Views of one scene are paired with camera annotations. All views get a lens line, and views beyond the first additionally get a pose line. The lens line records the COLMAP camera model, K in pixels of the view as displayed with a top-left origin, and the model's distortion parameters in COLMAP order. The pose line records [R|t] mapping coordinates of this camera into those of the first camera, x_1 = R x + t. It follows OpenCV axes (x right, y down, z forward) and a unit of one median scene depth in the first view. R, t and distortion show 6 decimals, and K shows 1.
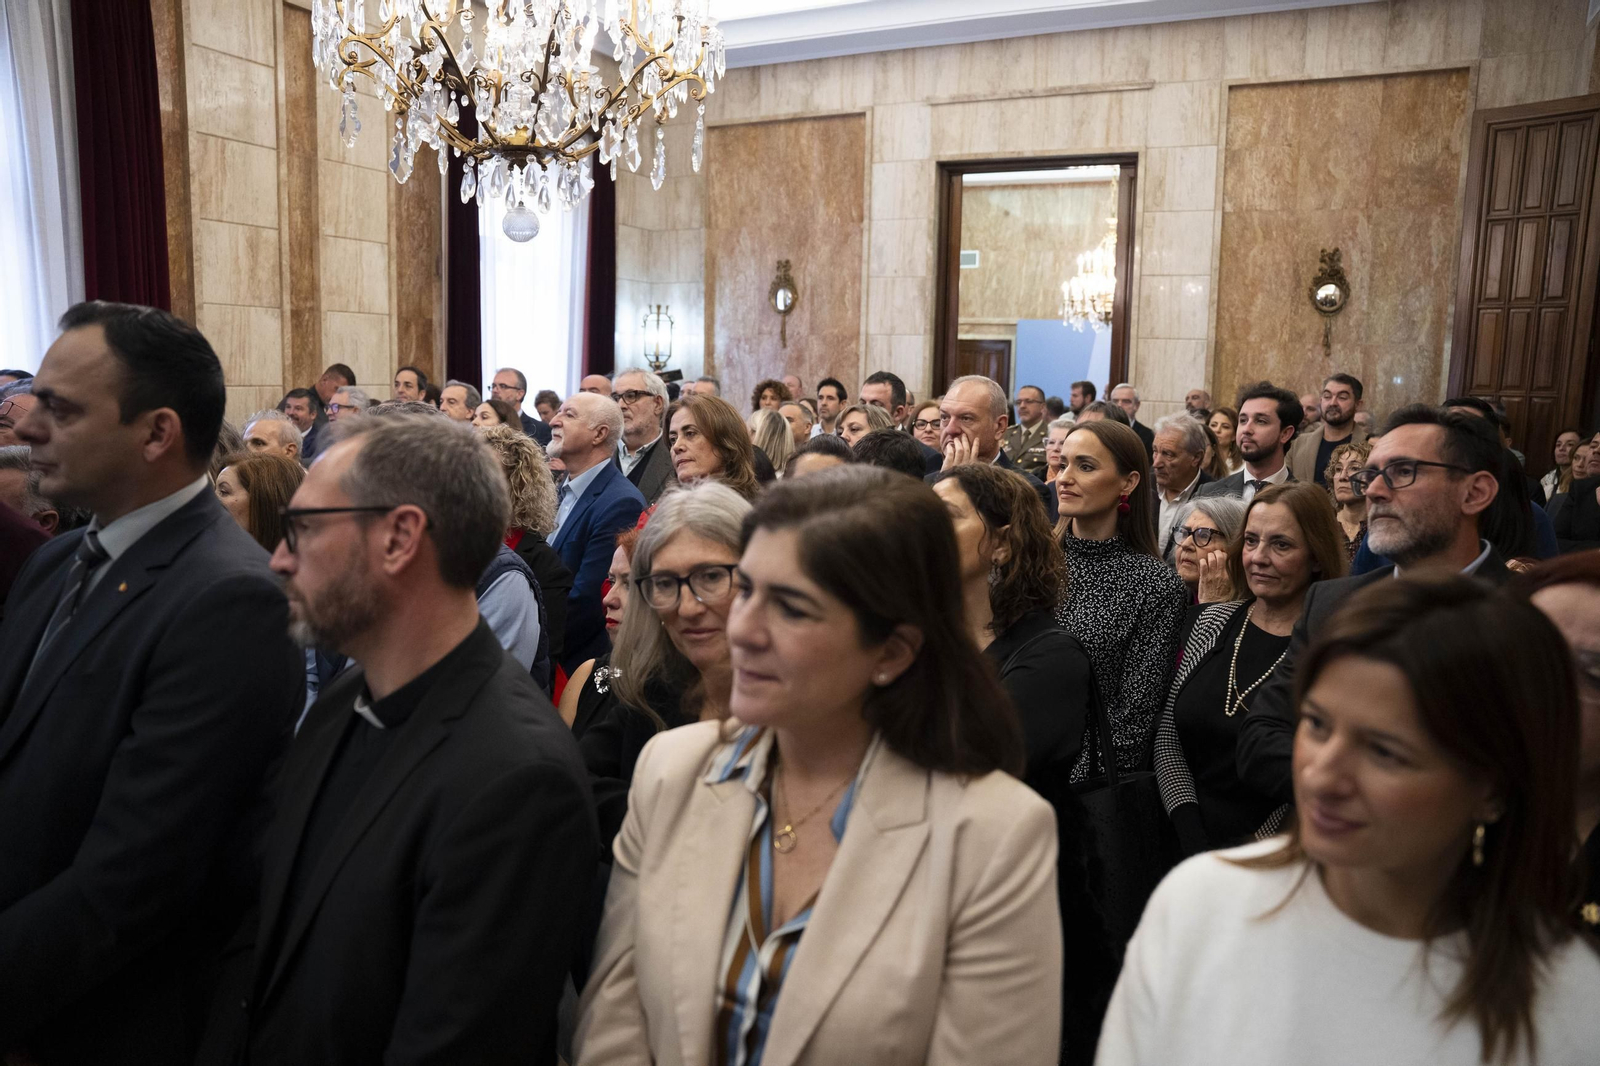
lens RADIAL K [[1095.7, 0, 796.4], [0, 1095.7, 535.1], [0, 0, 1]] dist [-0.141023, 0.107150]
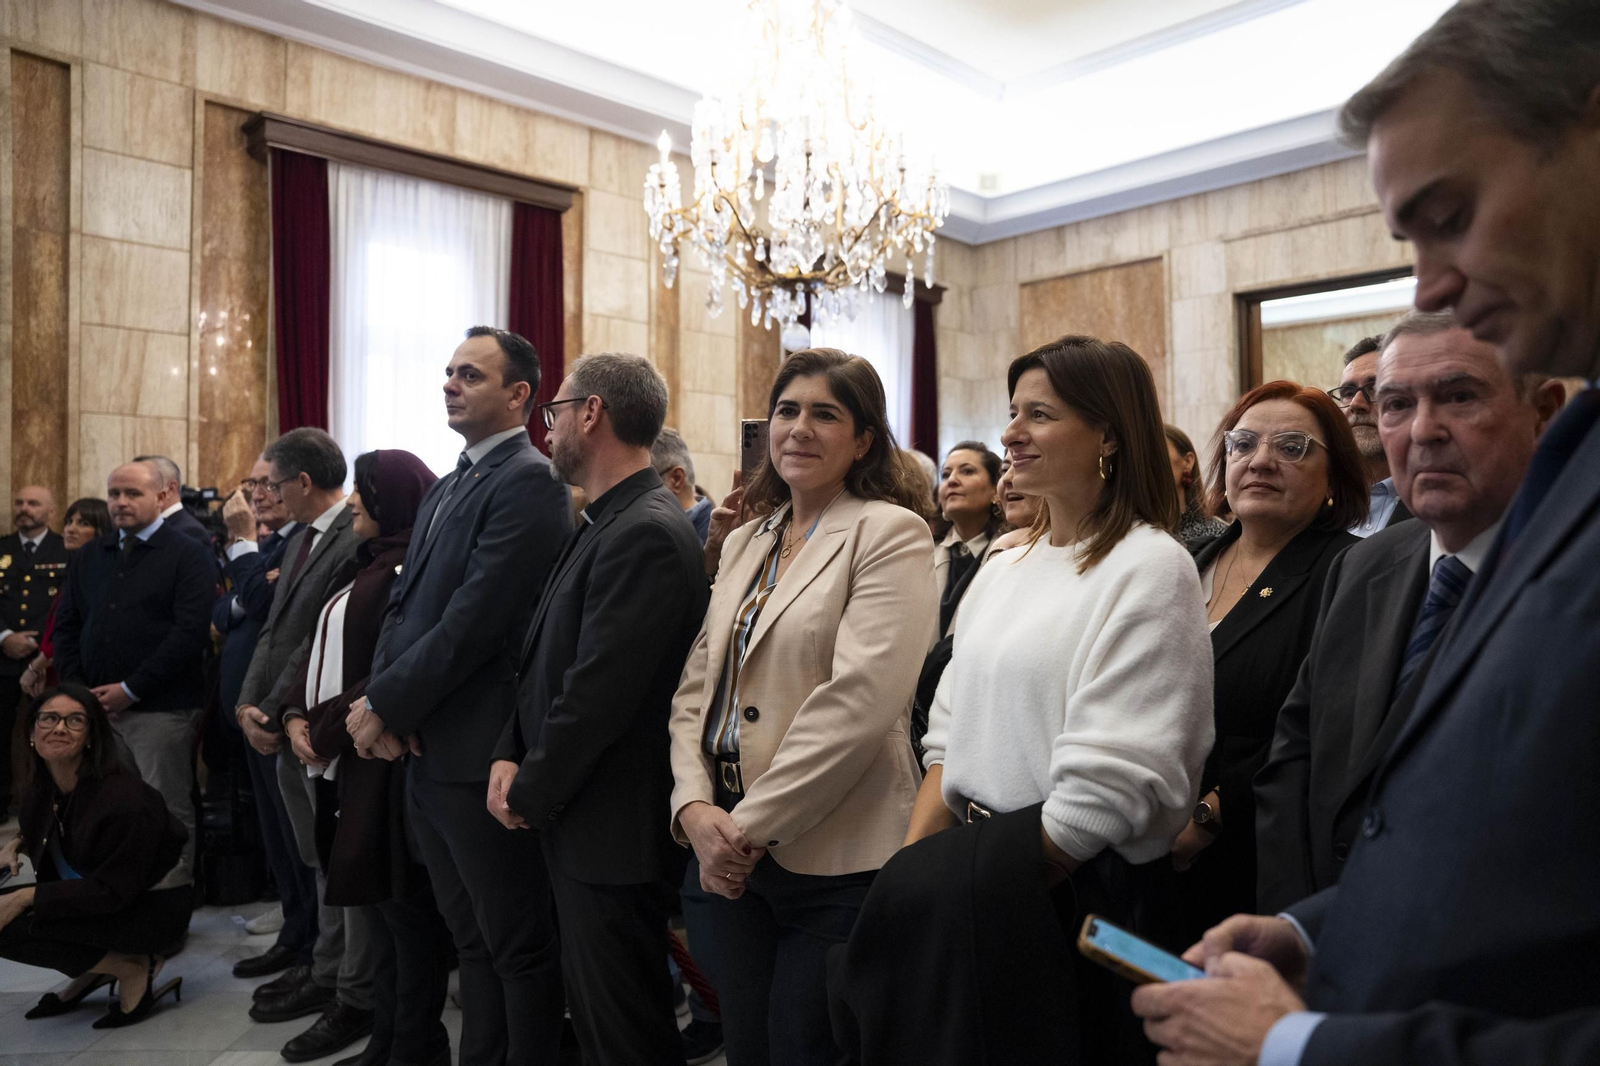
lens RADIAL K [[1095.7, 0, 796.4], [0, 1095.7, 535.1], [0, 0, 1]] dist [-0.141023, 0.107150]
pose [[0.943120, -0.032258, -0.330883, 0.065811], [-0.021457, 0.987300, -0.157412, 0.058645], [0.331759, 0.155559, 0.930450, -0.072629]]
